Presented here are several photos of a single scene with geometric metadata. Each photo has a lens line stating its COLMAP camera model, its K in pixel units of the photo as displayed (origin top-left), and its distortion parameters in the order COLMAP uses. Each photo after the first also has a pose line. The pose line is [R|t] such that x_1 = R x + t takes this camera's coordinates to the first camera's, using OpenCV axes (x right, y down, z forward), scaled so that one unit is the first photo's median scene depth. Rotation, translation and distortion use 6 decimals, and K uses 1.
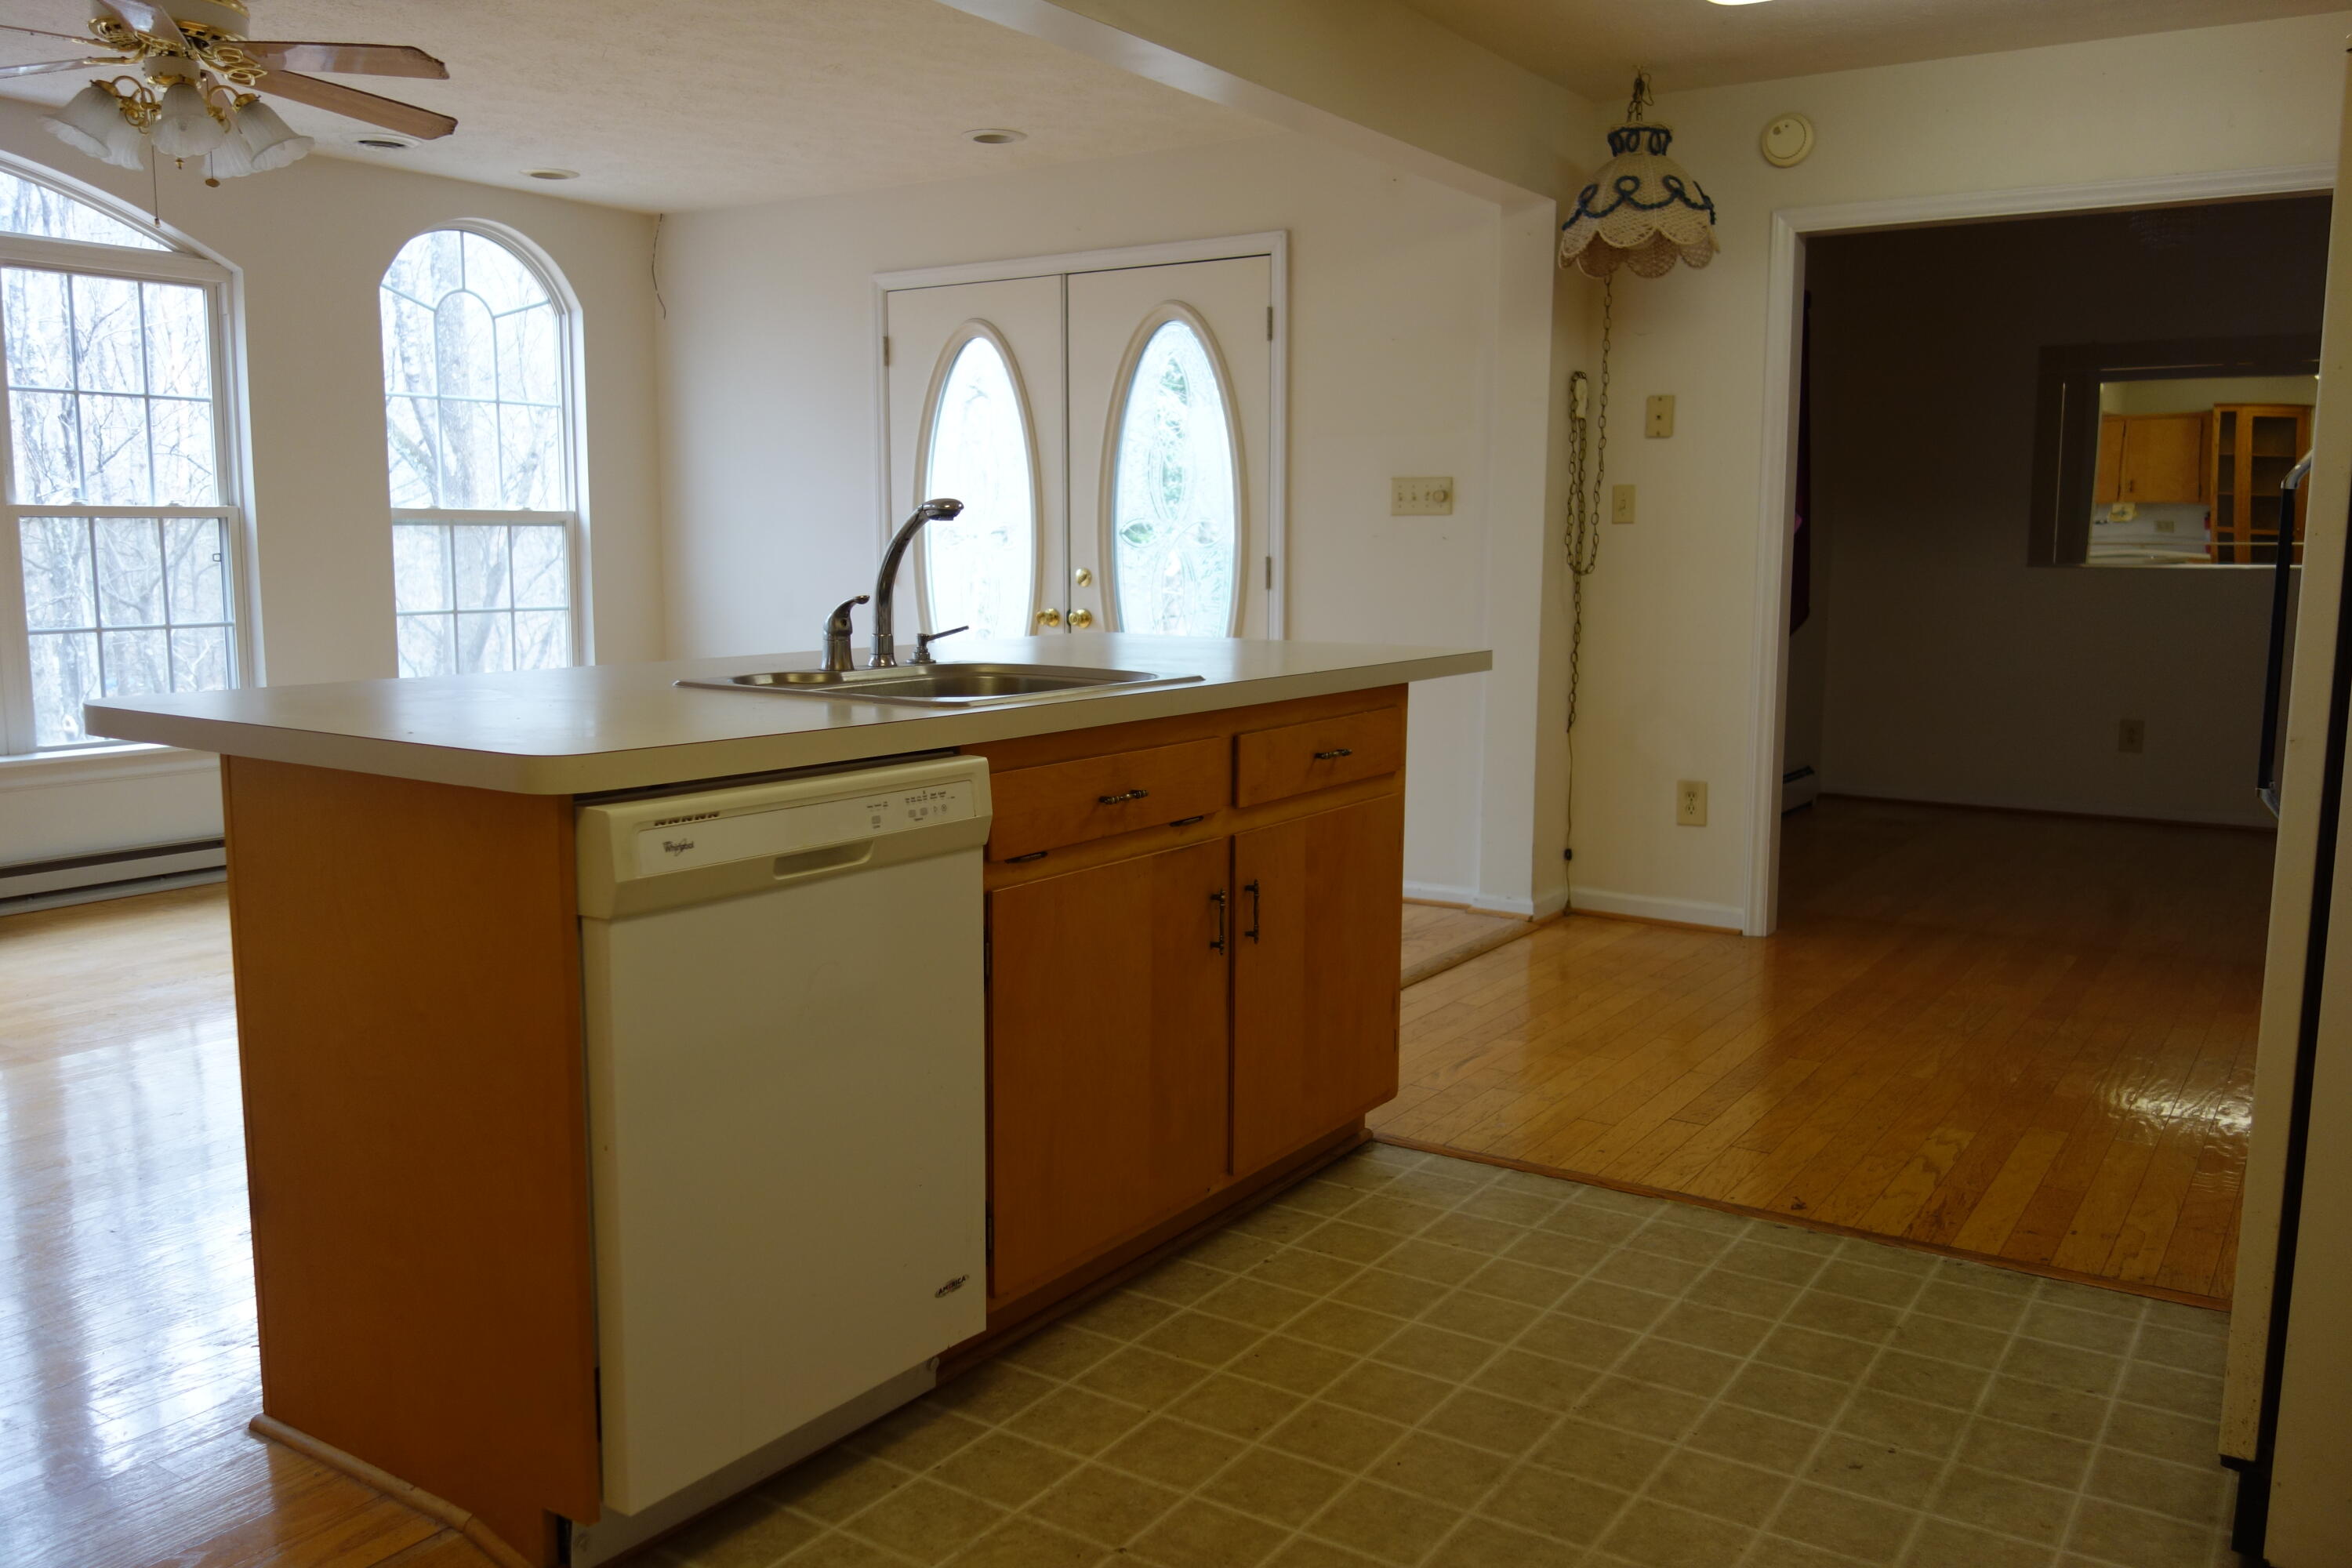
lens RADIAL K [[1854.8, 0, 1169.6], [0, 1854.8, 791.8], [0, 0, 1]] dist [-0.012509, -0.011011]
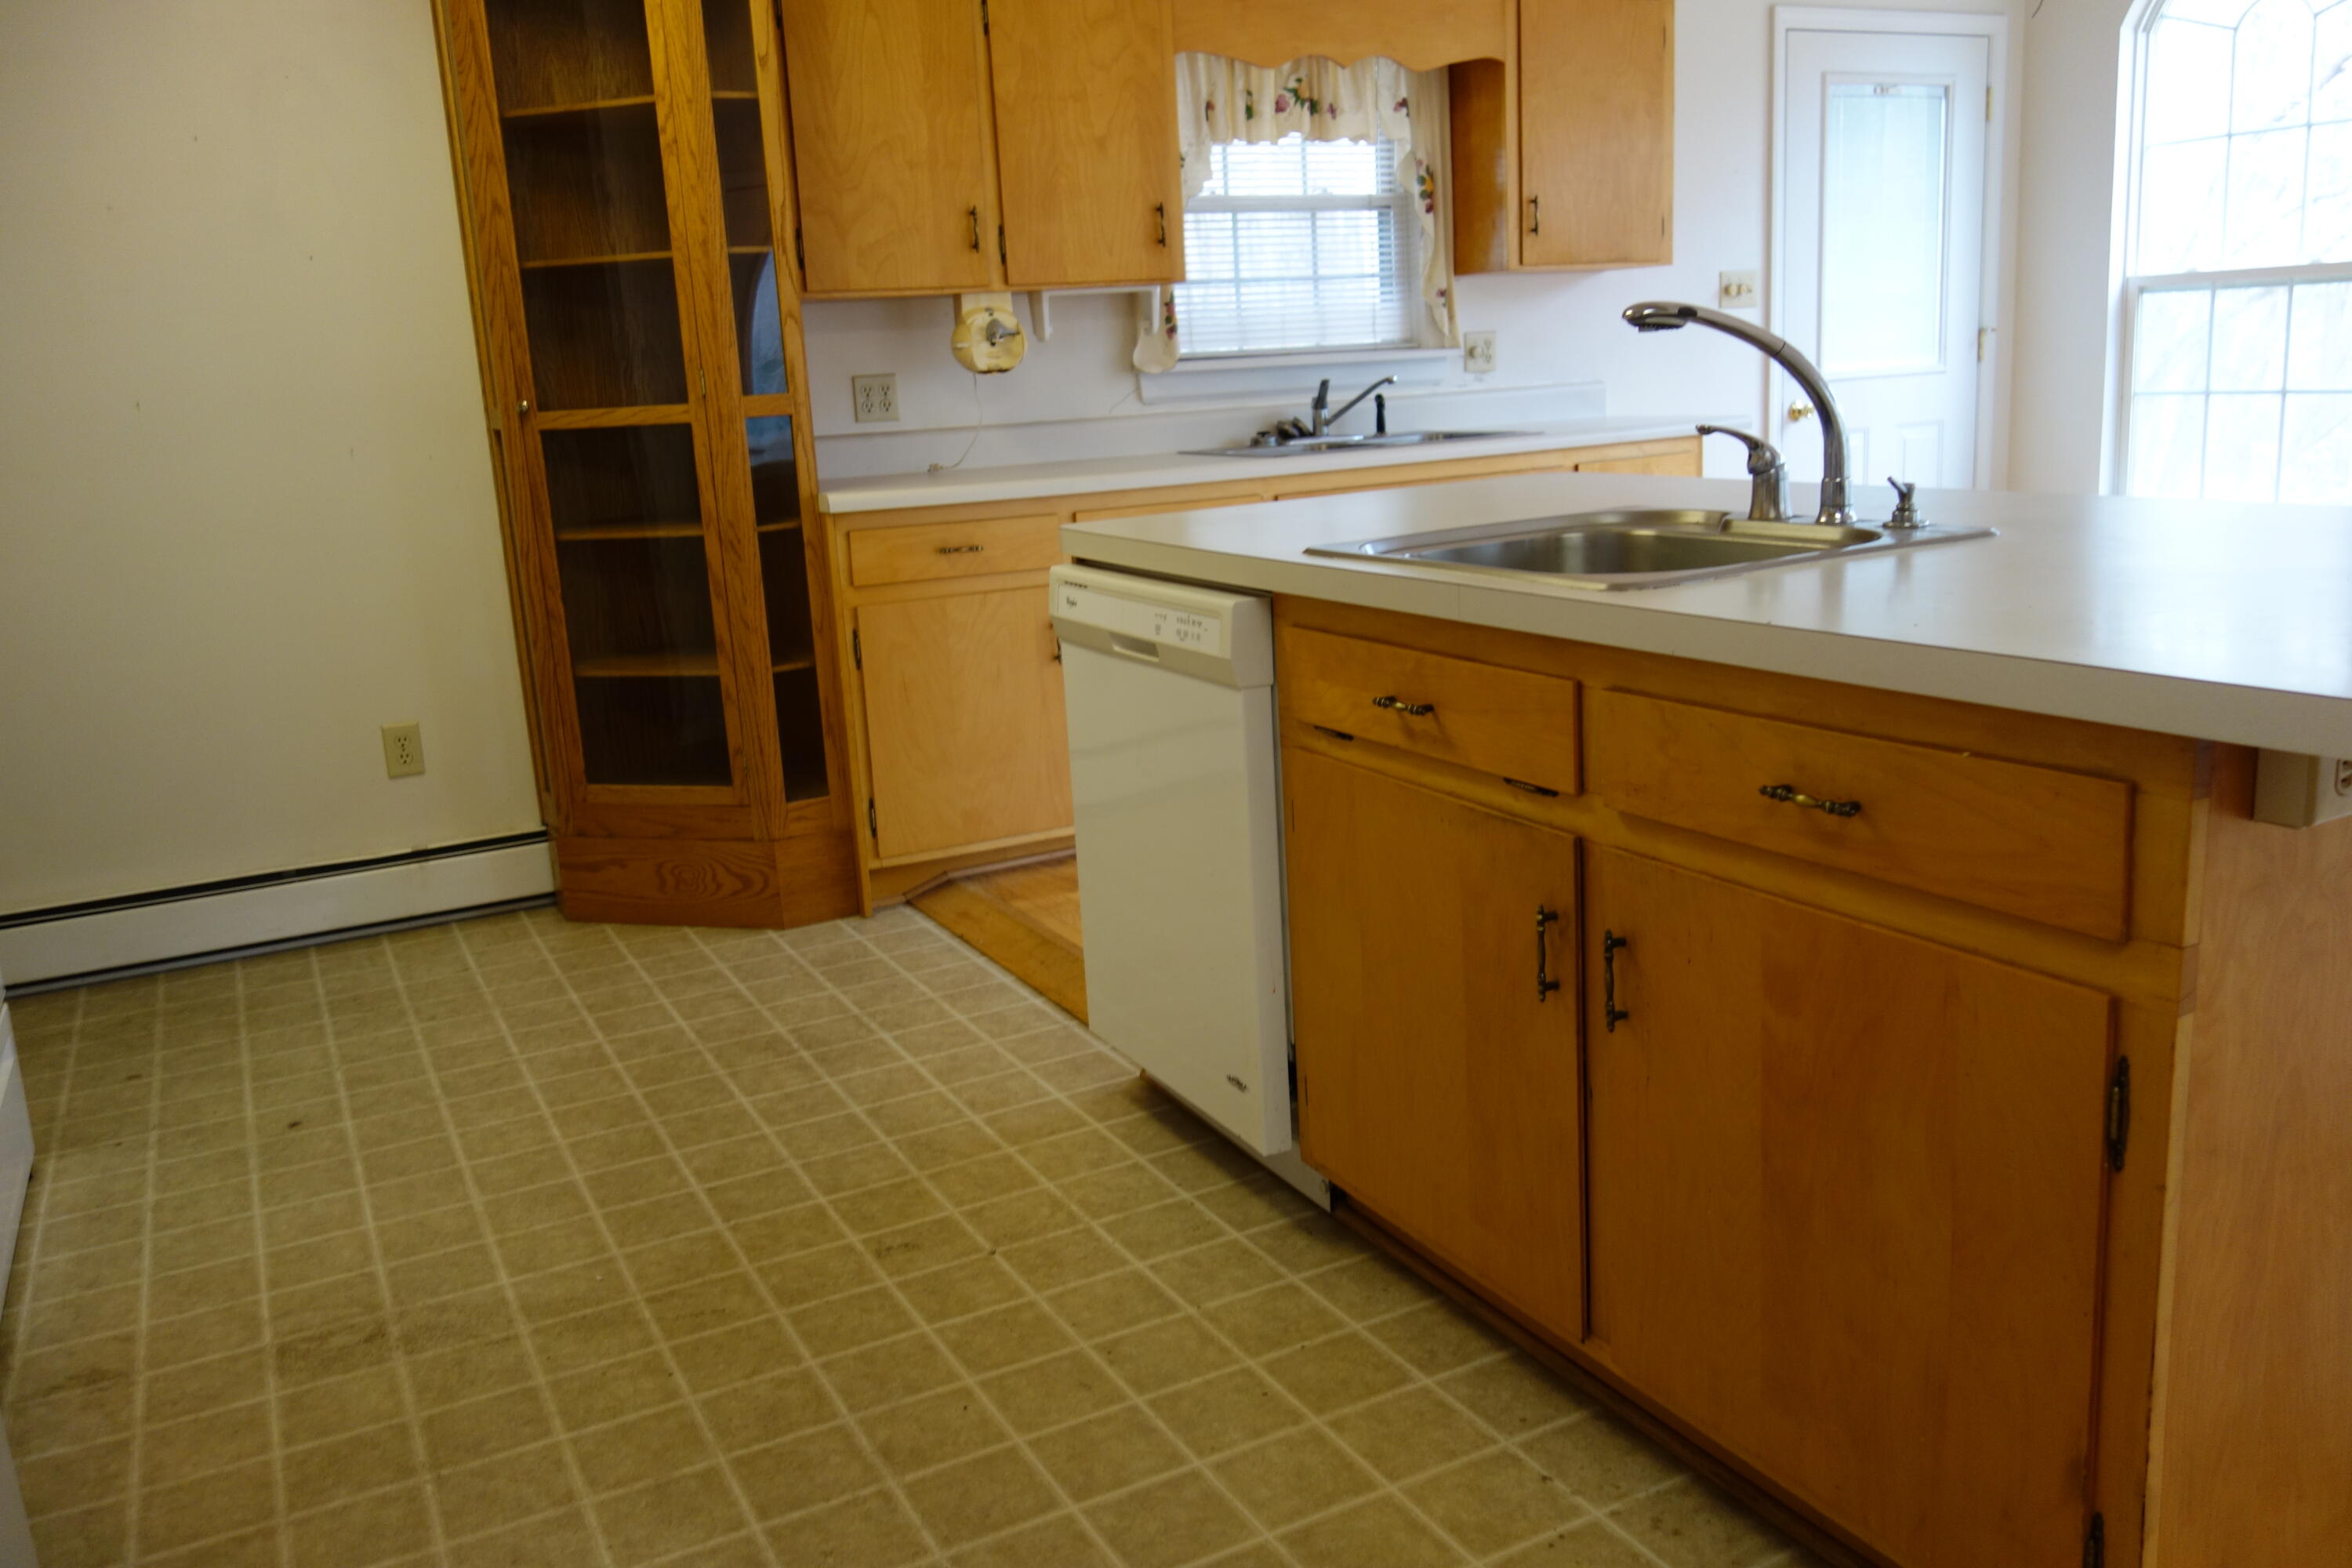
lens RADIAL K [[1854.8, 0, 1169.6], [0, 1854.8, 791.8], [0, 0, 1]] dist [-0.012509, -0.011011]
pose [[-0.482442, 0.224965, -0.846546, 0.676537], [-0.059447, 0.955819, 0.287882, -0.177115], [0.873908, 0.189211, -0.447753, 1.234854]]
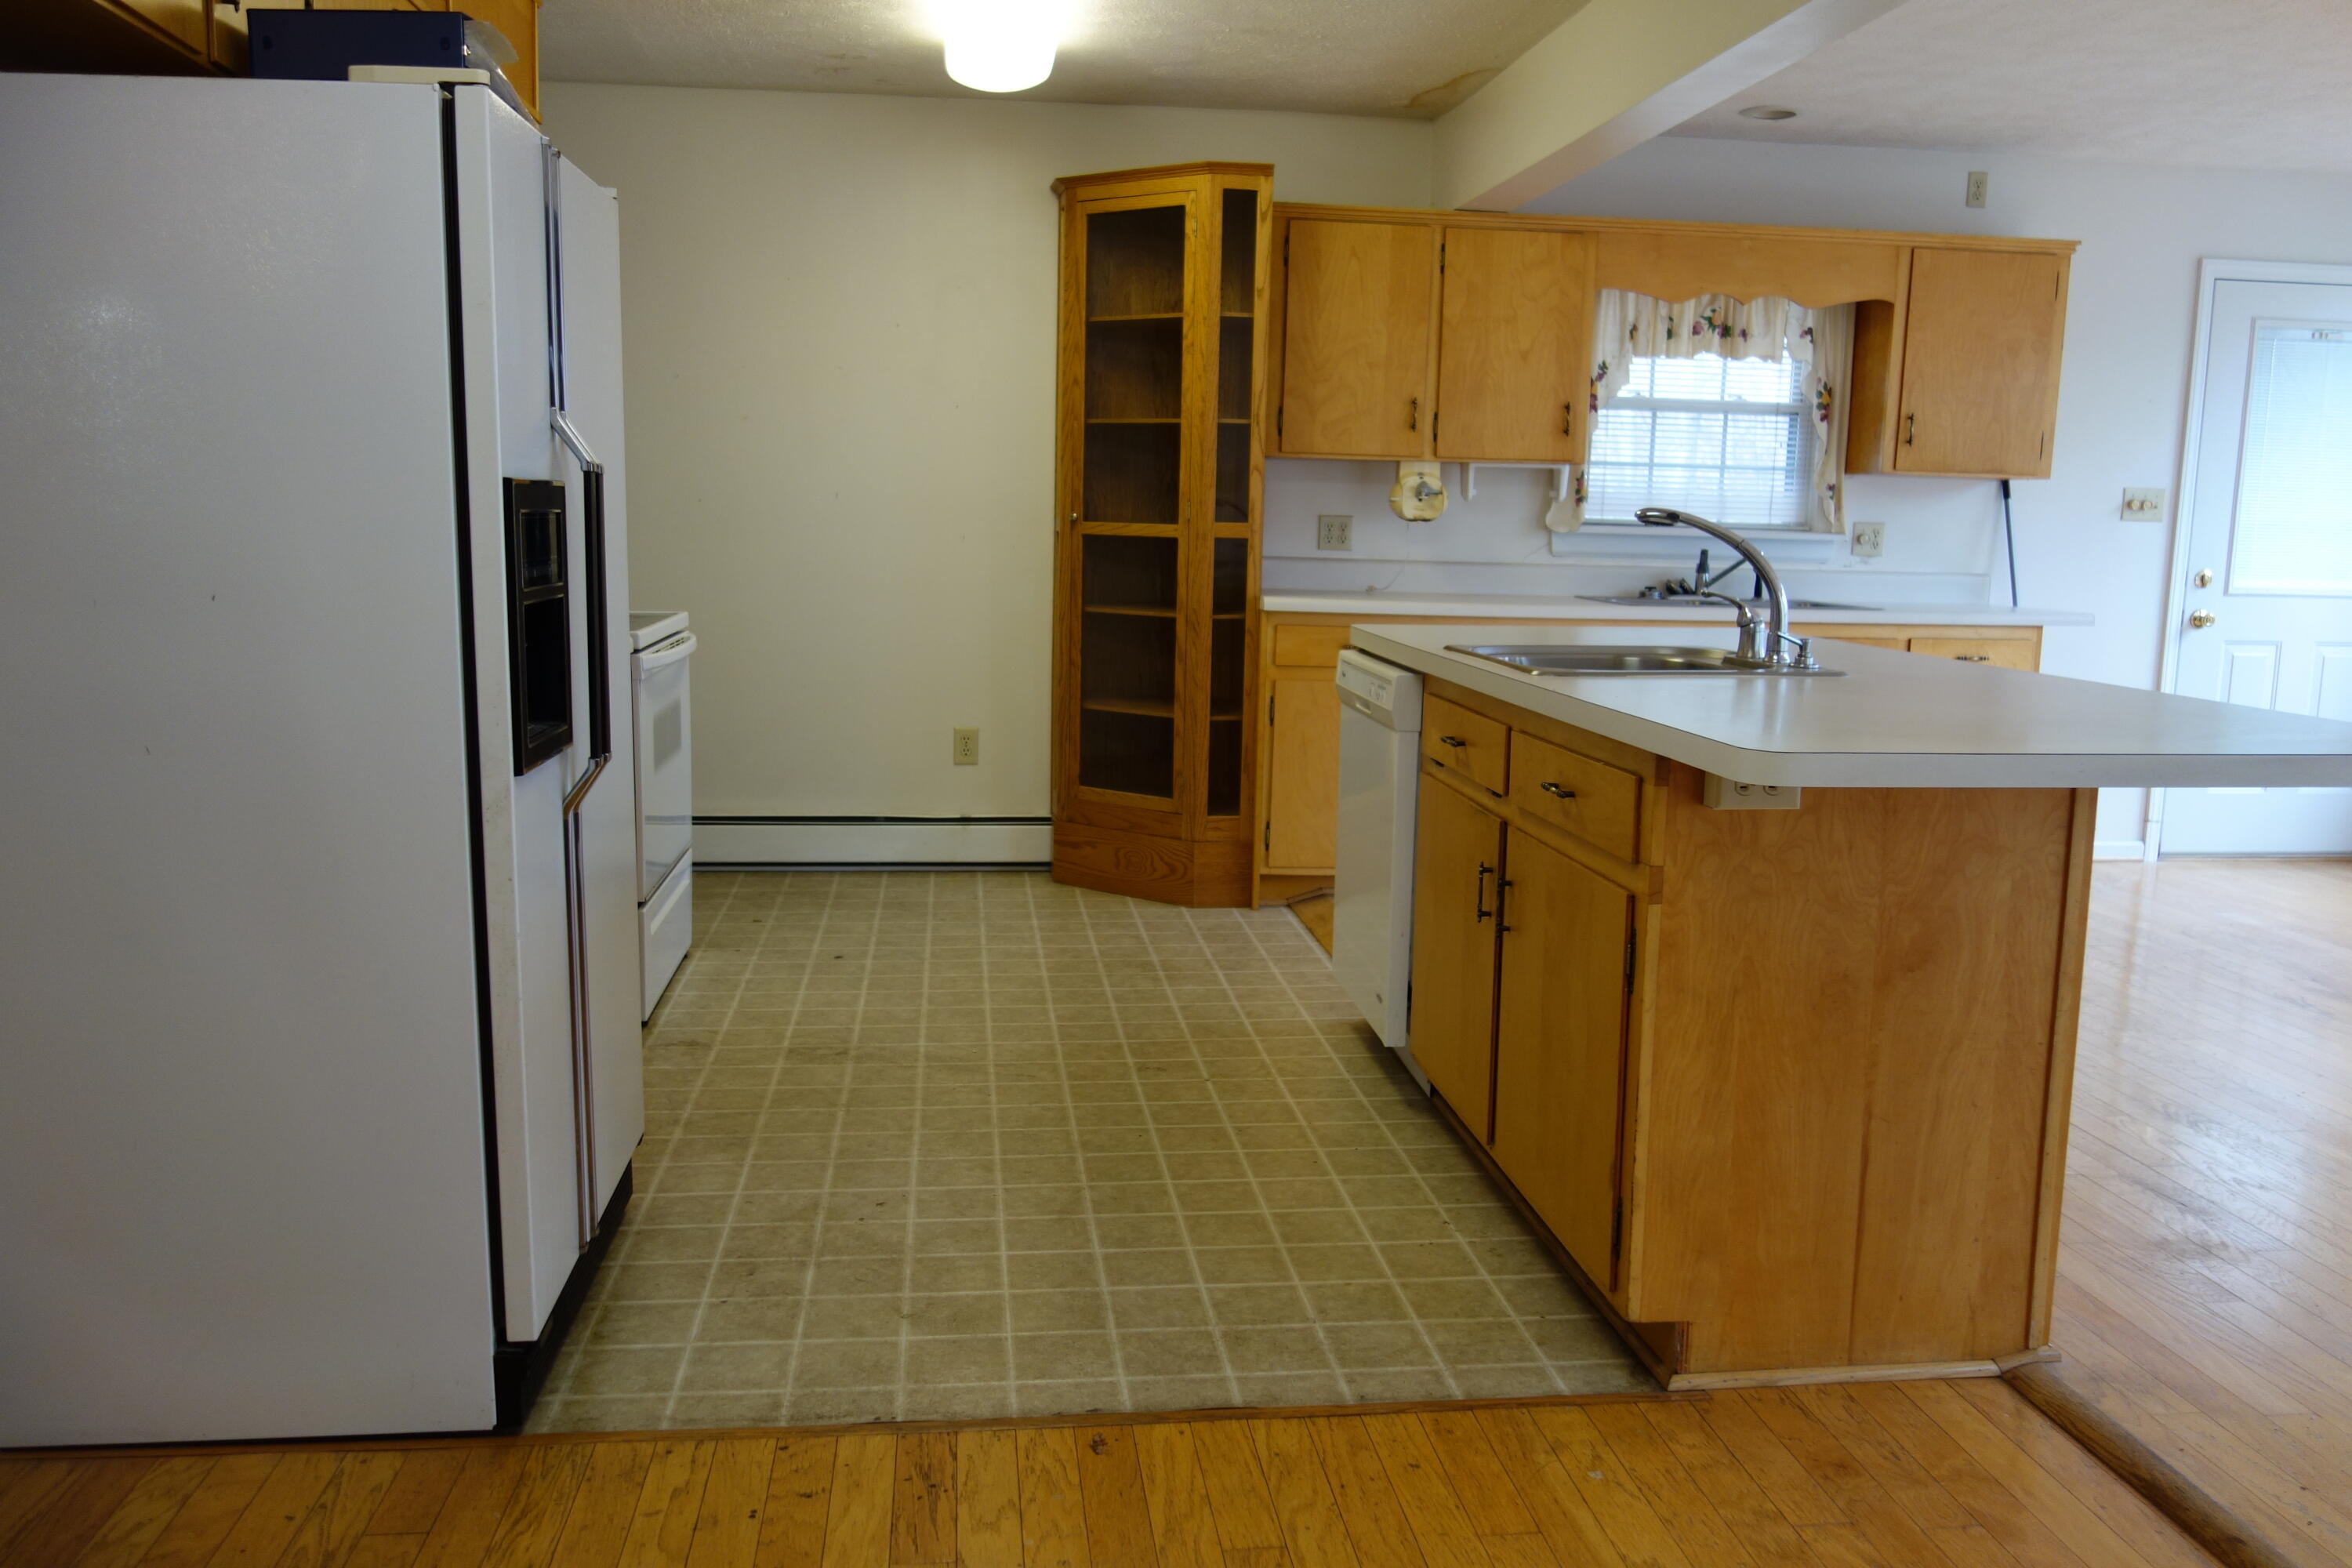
lens RADIAL K [[1847.1, 0, 1176.0], [0, 1847.1, 784.0], [0, 0, 1]] dist [-0.004724, -0.042792]
pose [[-0.759694, 0.076125, -0.645810, 0.905579], [-0.110316, 0.963643, 0.243359, -0.247163], [0.640855, 0.256121, -0.723676, 1.744318]]
